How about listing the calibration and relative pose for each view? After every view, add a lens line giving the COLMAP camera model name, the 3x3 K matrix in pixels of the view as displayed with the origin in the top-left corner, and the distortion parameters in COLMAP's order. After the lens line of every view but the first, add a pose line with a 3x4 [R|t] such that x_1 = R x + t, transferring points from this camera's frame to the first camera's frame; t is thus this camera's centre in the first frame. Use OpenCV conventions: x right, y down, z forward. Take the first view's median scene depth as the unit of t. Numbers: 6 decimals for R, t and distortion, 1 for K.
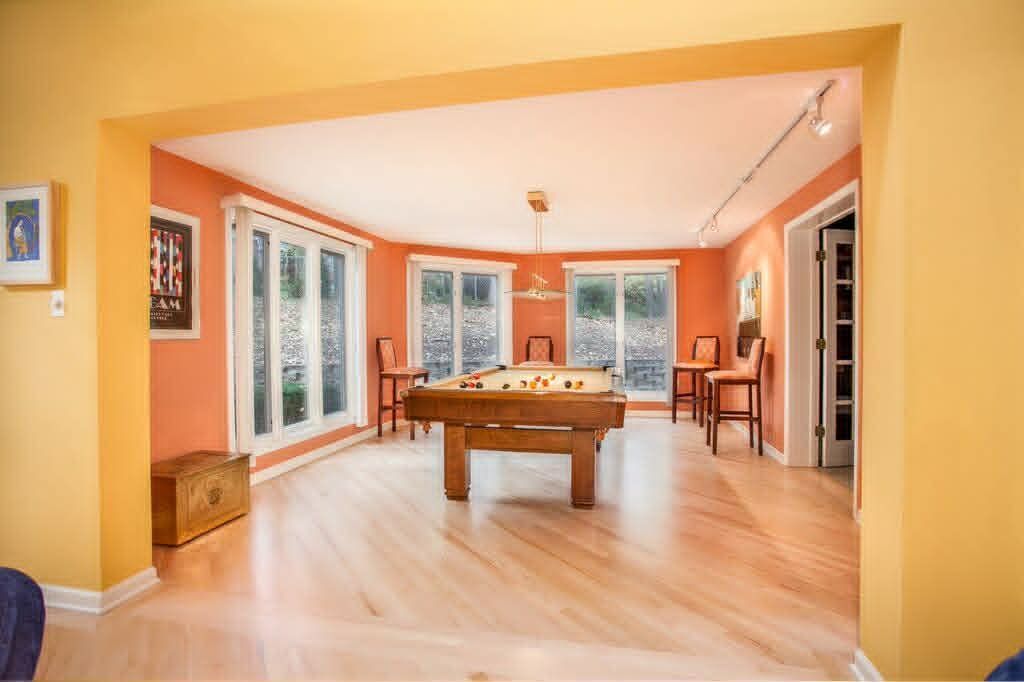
lens RADIAL K [[502.0, 0, 512.0], [0, 502.0, 341.0], [0, 0, 1]] dist [-0.056867, 0.018109]
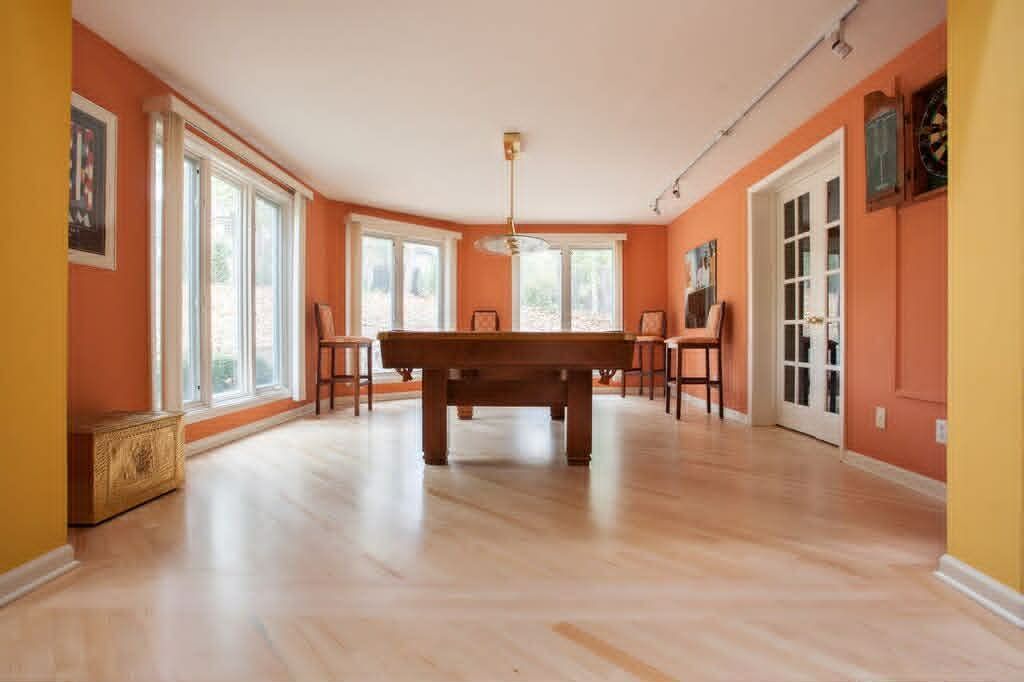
lens RADIAL K [[502.0, 0, 512.0], [0, 502.0, 341.0], [0, 0, 1]] dist [-0.056867, 0.018109]
pose [[0.981897, 0.001276, 0.189410, -0.143901], [0.000191, 0.999970, -0.007725, 0.105883], [-0.189414, 0.007621, 0.981868, 0.106487]]
